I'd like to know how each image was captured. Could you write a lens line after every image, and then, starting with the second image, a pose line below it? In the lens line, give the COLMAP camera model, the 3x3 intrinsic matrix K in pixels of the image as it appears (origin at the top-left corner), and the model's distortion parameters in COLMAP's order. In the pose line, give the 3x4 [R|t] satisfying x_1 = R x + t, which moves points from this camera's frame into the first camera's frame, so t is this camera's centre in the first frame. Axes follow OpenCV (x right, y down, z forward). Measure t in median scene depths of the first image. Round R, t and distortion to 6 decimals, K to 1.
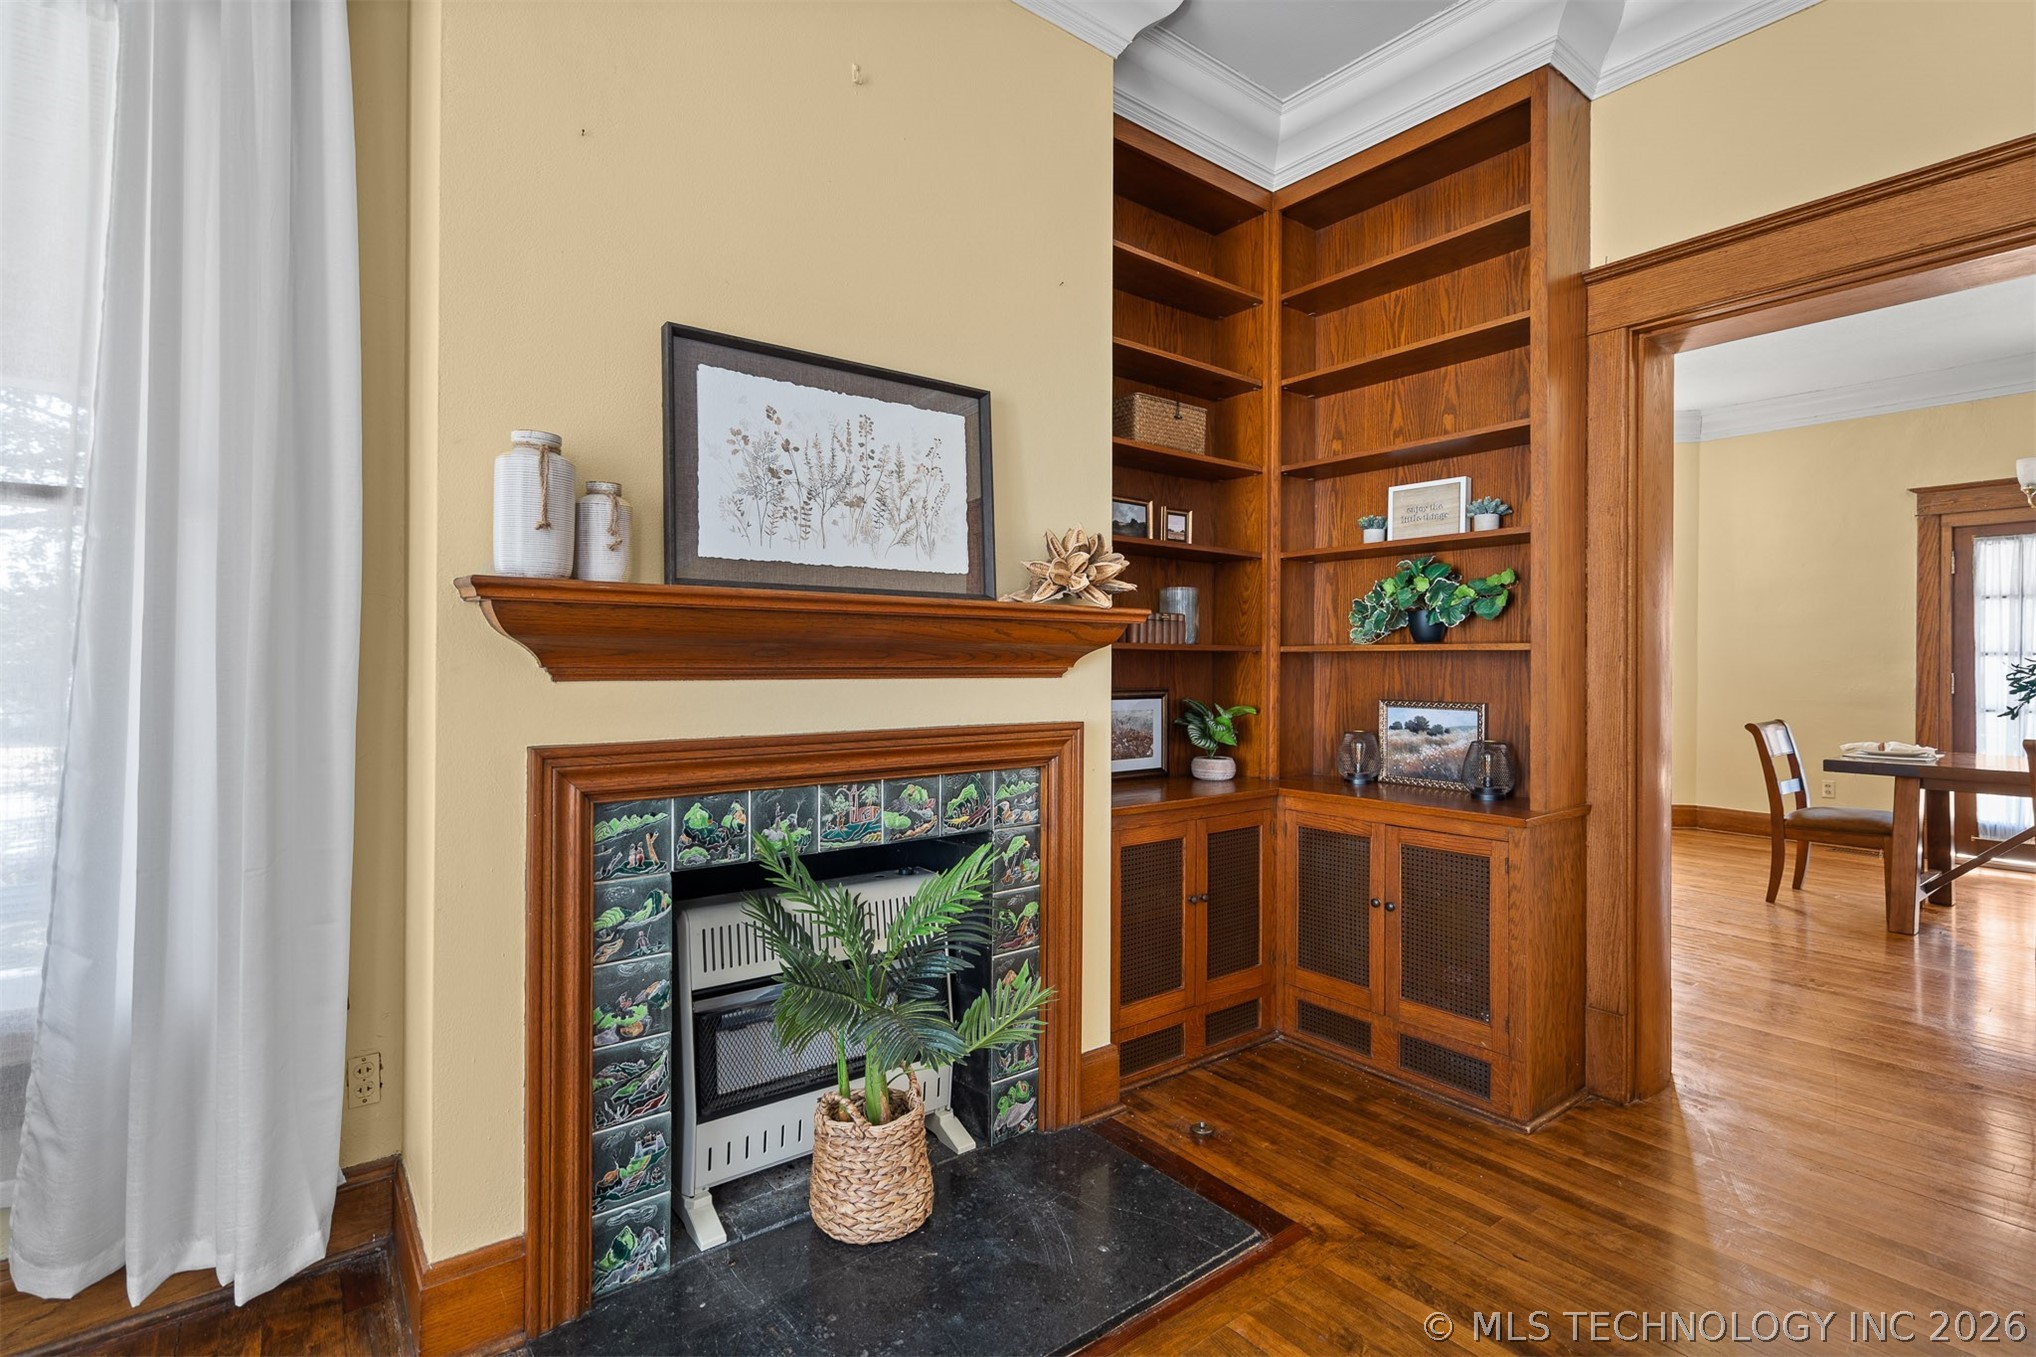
lens RADIAL K [[950.7, 0, 1012.9], [0, 950.7, 656.8], [0, 0, 1]] dist [-0.002292, 0.000401]
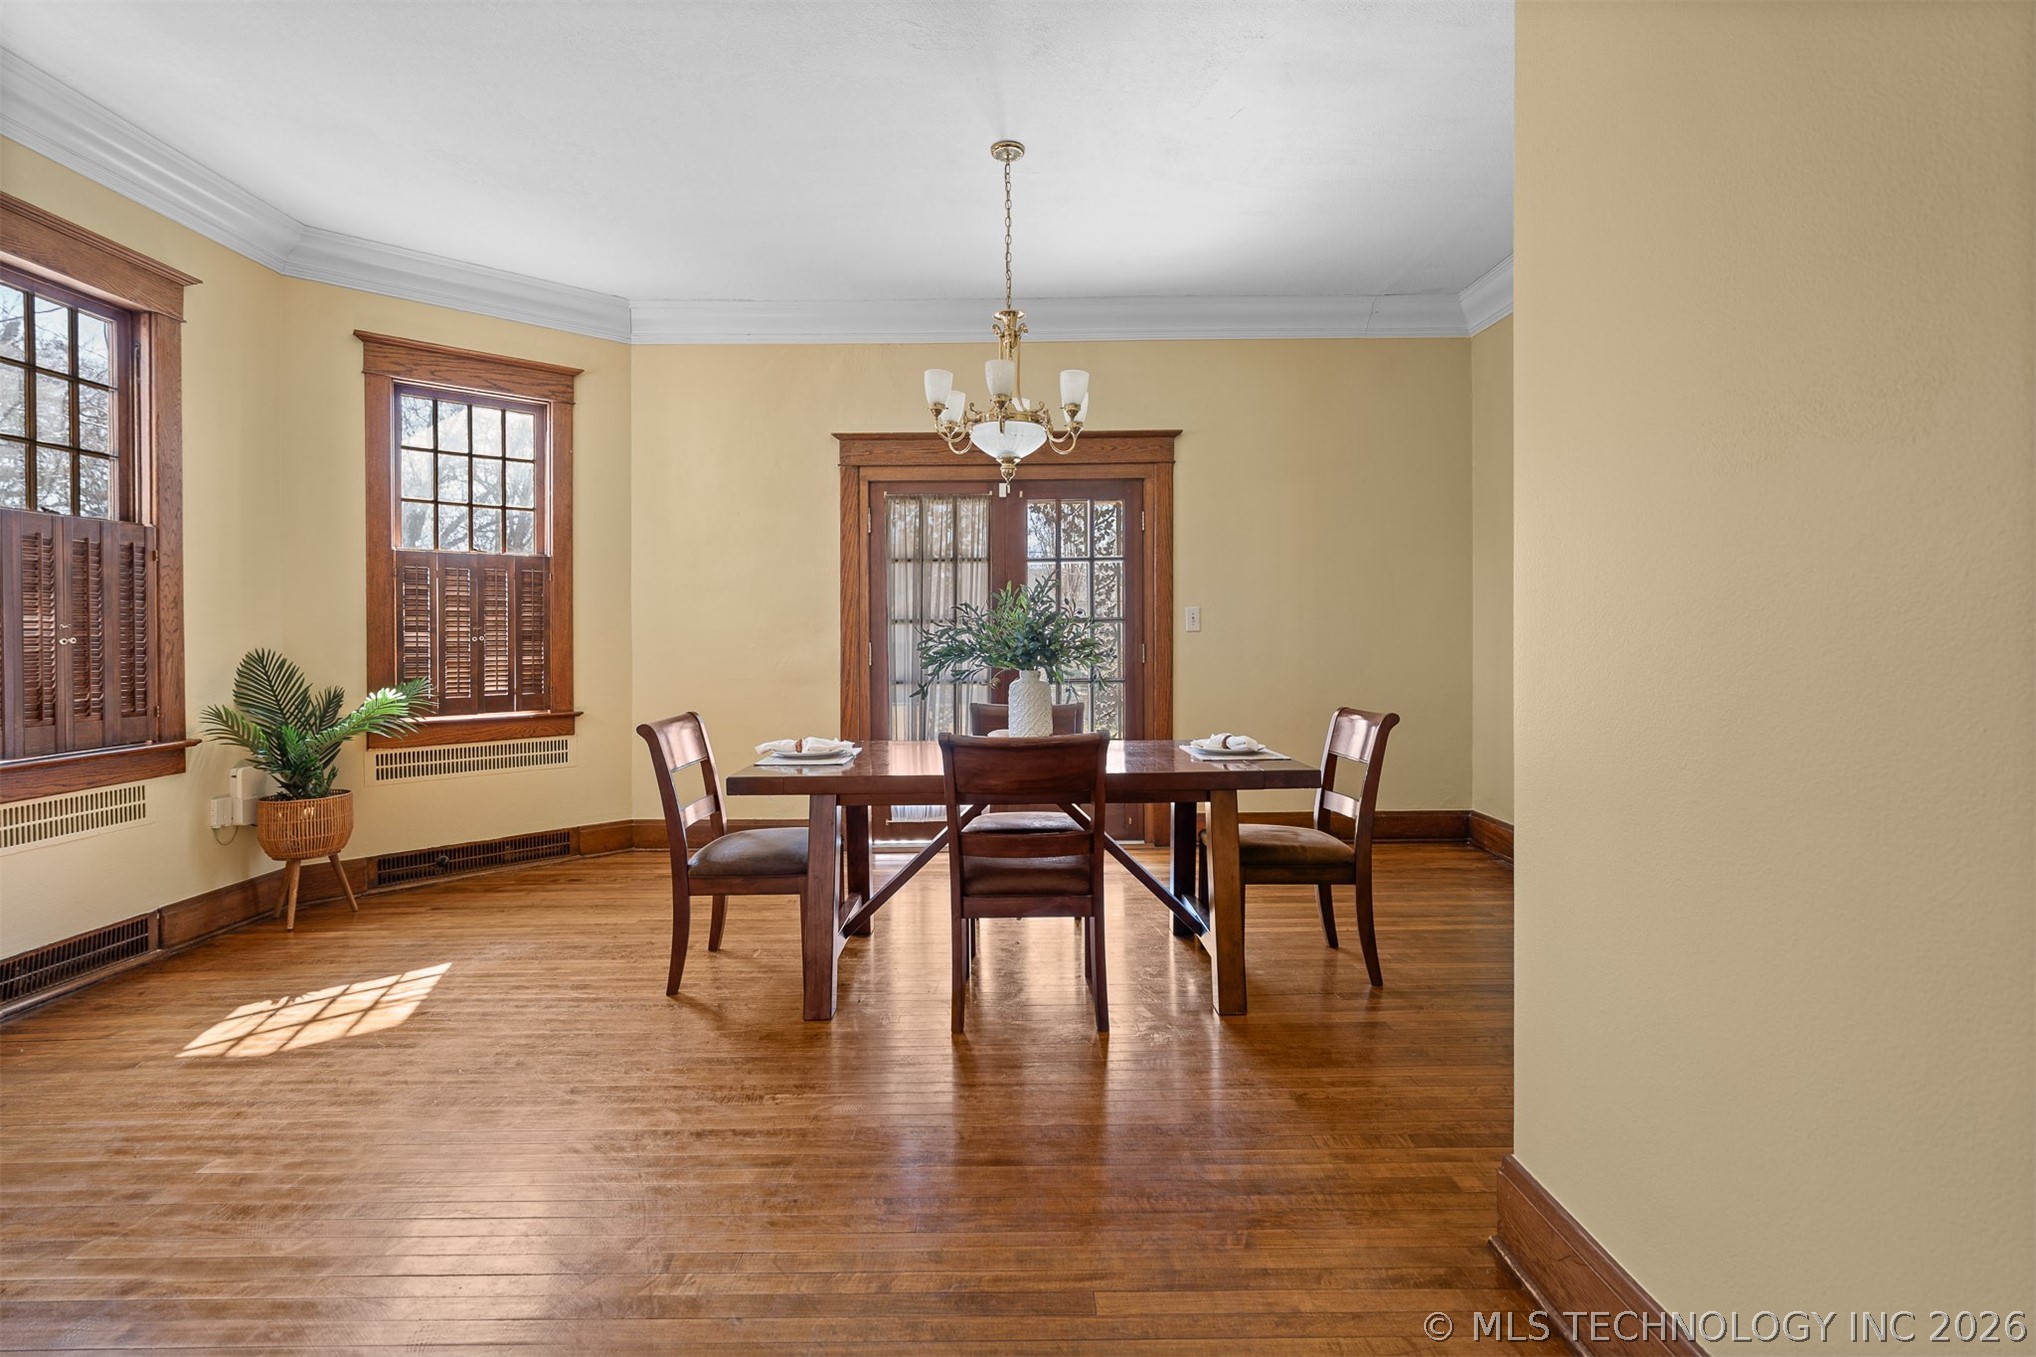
lens RADIAL K [[950.7, 0, 1012.9], [0, 950.7, 656.8], [0, 0, 1]] dist [-0.002292, 0.000401]
pose [[0.599870, -0.023940, 0.799739, 0.841947], [0.003948, 0.999629, 0.026962, 0.015032], [-0.800088, -0.013016, 0.599742, 0.842987]]
